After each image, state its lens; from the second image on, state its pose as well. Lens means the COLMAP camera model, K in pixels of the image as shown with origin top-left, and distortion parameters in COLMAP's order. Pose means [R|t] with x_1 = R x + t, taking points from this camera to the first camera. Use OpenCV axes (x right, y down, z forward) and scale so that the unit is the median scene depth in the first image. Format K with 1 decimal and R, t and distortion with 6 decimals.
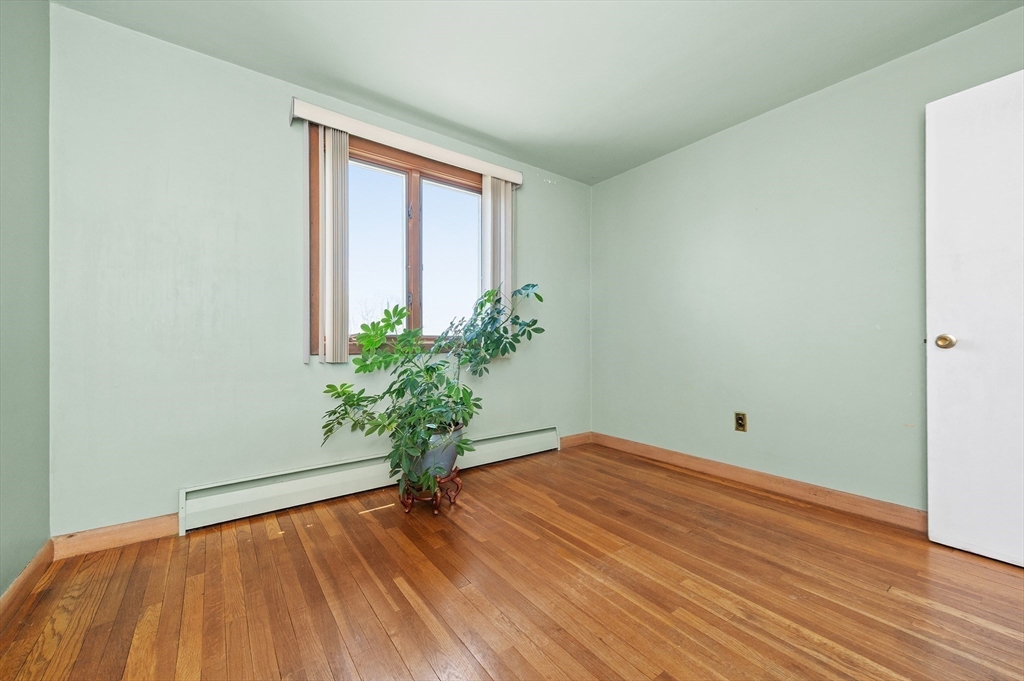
lens RADIAL K [[409.0, 0, 512.5], [0, 409.0, 341.0], [0, 0, 1]] dist [-0.003944, -0.000564]
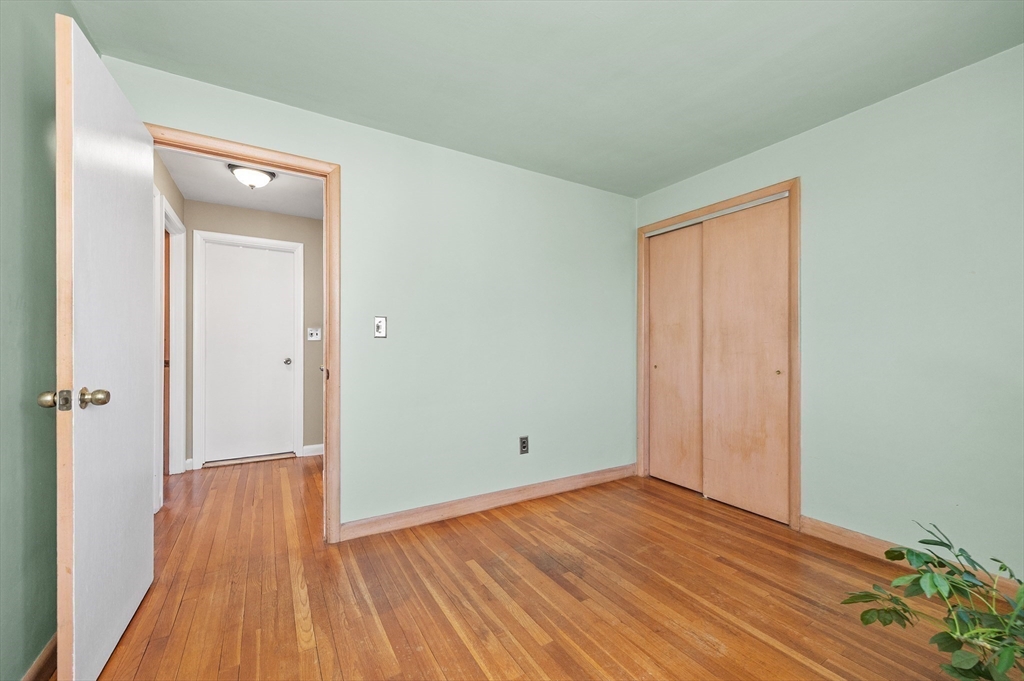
lens RADIAL K [[409.0, 0, 512.6], [0, 409.0, 346.7], [0, 0, 1]] dist [-0.003944, -0.000564]
pose [[-0.995736, 0.001157, 0.092236, 0.401331], [0.000518, 0.999976, -0.006956, -0.100933], [-0.092242, -0.006878, -0.995713, 2.111014]]
